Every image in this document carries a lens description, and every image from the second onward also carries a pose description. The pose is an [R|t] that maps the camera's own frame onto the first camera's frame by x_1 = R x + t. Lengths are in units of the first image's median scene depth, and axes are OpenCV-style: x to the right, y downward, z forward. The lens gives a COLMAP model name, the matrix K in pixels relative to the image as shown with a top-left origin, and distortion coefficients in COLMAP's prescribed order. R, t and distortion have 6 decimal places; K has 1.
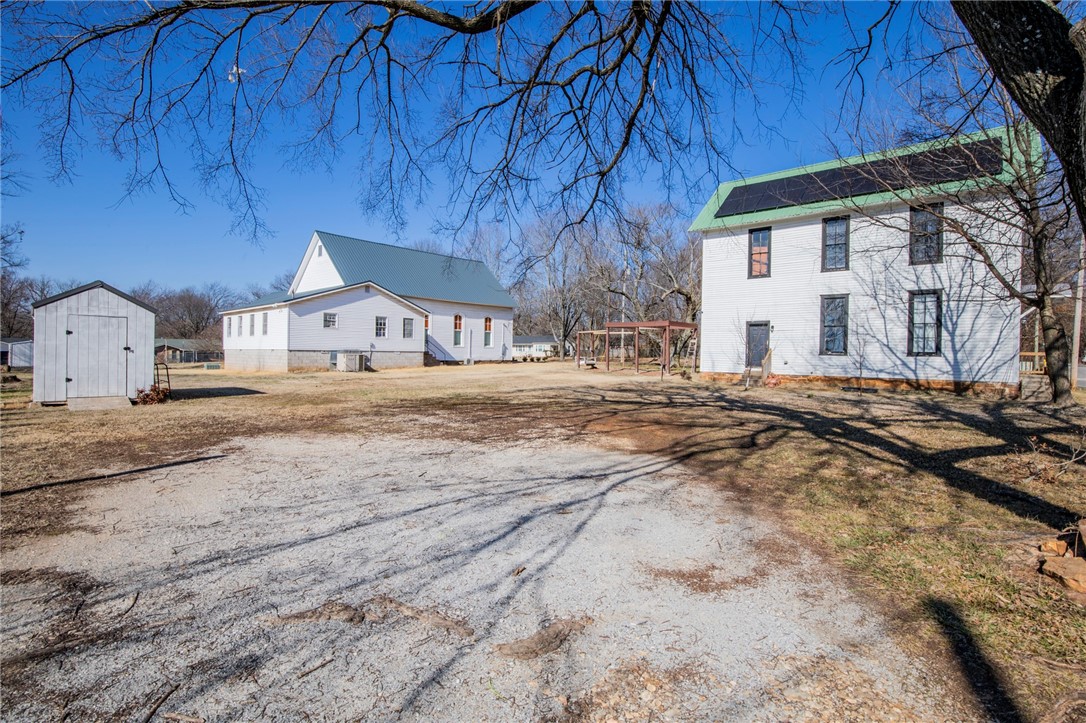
lens RADIAL K [[507.6, 0, 543.0], [0, 507.6, 361.5], [0, 0, 1]] dist [-0.025152, 0.000317]
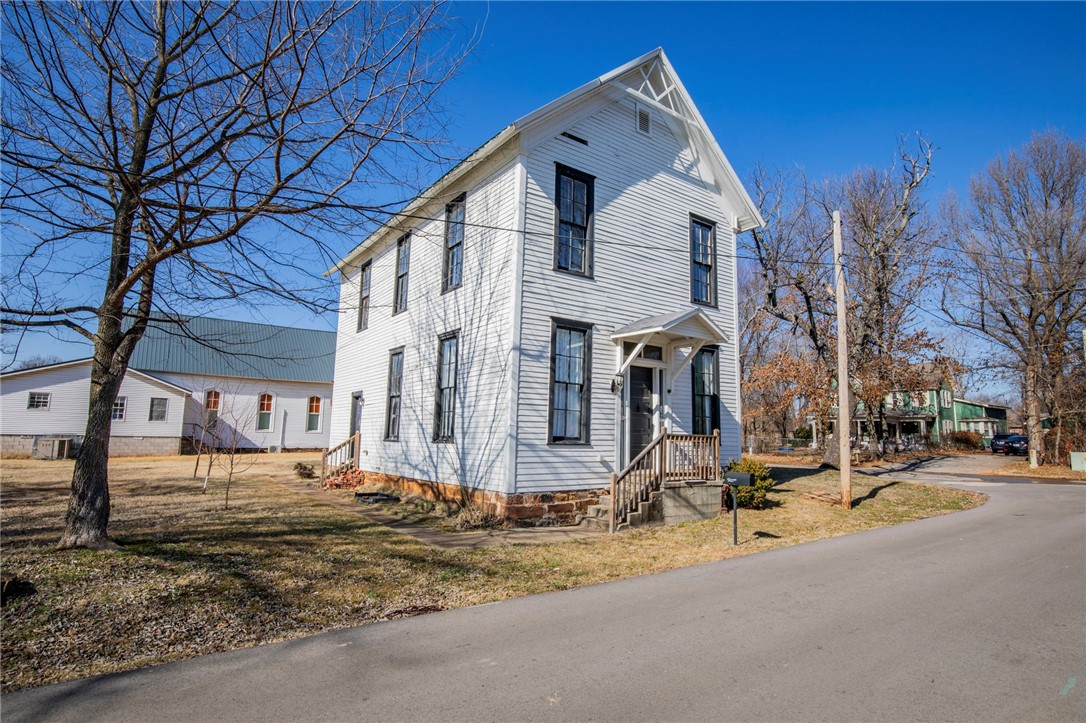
lens RADIAL K [[569.4, 0, 543.0], [0, 569.4, 361.5], [0, 0, 1]] dist [-0.006950, -0.000201]
pose [[0.970965, -0.030999, -0.237206, 0.940465], [-0.006168, 0.987995, -0.154361, -0.001828], [0.239143, 0.151342, 0.959117, 0.333799]]
